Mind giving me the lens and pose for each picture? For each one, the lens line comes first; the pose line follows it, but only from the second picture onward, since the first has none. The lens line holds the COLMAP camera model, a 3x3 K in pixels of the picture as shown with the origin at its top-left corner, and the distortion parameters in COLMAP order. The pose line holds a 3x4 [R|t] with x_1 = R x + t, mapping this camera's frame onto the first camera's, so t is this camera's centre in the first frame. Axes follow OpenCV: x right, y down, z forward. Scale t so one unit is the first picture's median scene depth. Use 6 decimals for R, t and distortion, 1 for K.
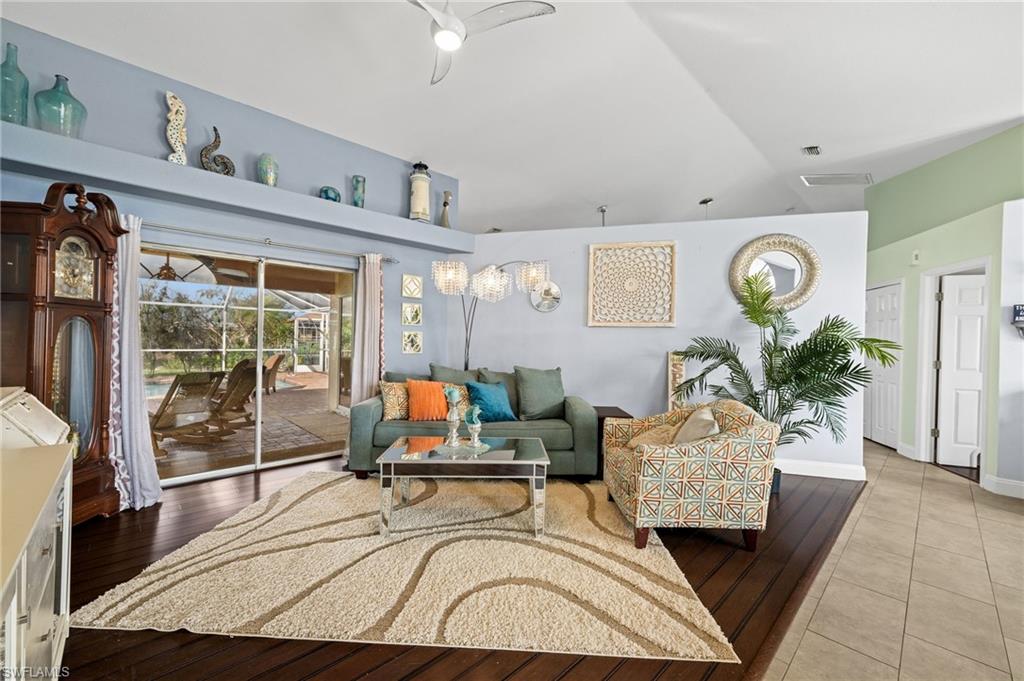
lens RADIAL K [[407.4, 0, 518.5], [0, 407.4, 338.7], [0, 0, 1]] dist [0.001647, 0.000226]
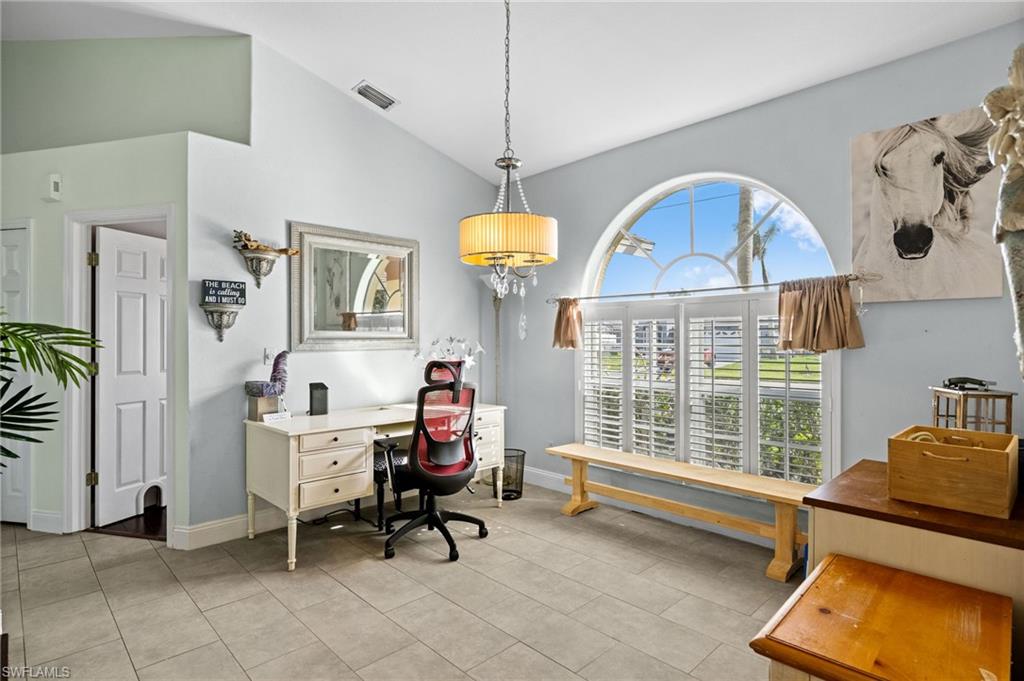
lens RADIAL K [[524.5, 0, 510.4], [0, 524.5, 342.4], [0, 0, 1]] dist [-0.000712, 0.000185]
pose [[-0.001510, -0.023378, 0.999726, 0.282745], [-0.002086, 0.999725, 0.023374, 0.005115], [-0.999997, -0.002050, -0.001558, 0.452288]]
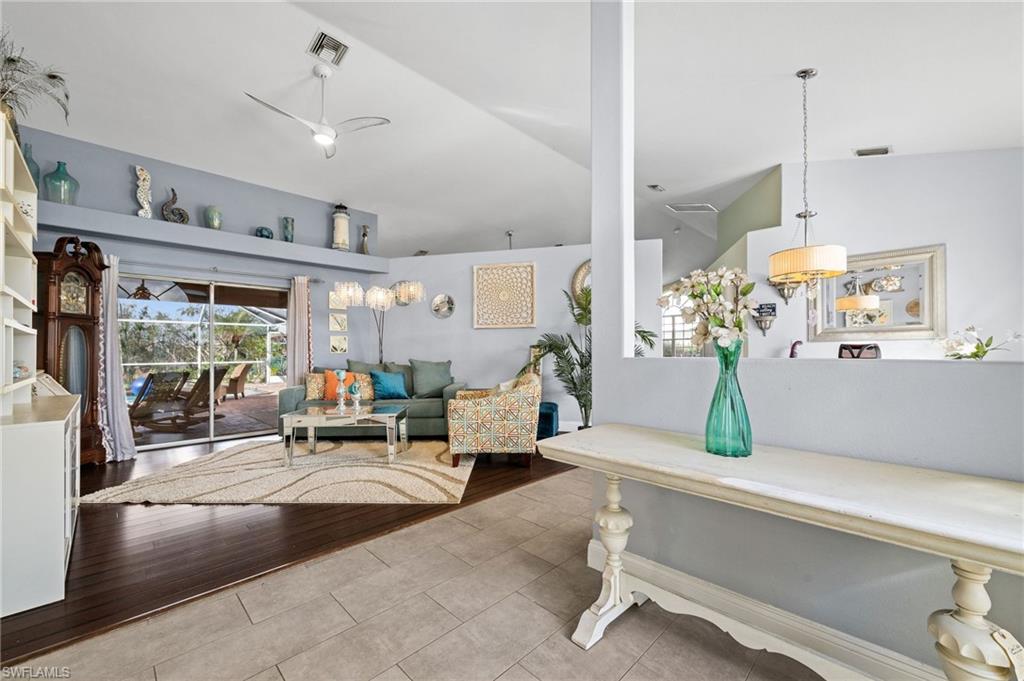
lens RADIAL K [[407.4, 0, 517.9], [0, 407.4, 345.6], [0, 0, 1]] dist [0.001647, 0.000226]
pose [[0.999380, -0.023133, 0.026545, 0.353185], [0.023432, 0.999665, -0.011027, 0.052796], [-0.026281, 0.011642, 0.999587, -0.381607]]
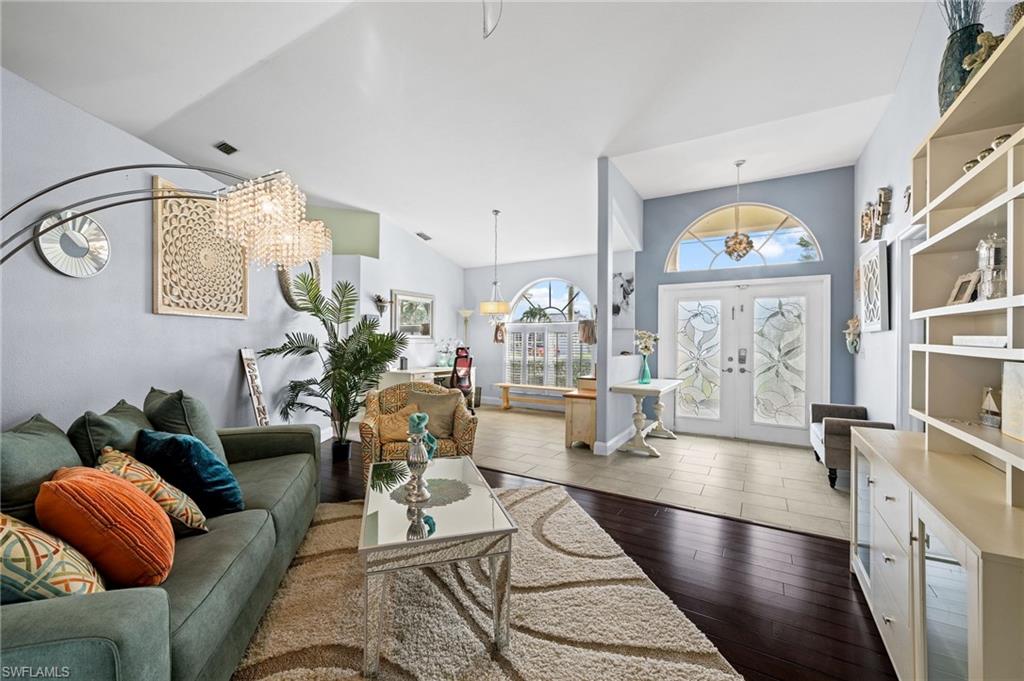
lens RADIAL K [[407.4, 0, 505.5], [0, 407.4, 344.0], [0, 0, 1]] dist [0.001647, 0.000226]
pose [[-0.243098, -0.030493, 0.969522, -0.682748], [-0.014025, 0.999512, 0.027920, -0.012494], [-0.969900, -0.006811, -0.243407, 0.829673]]
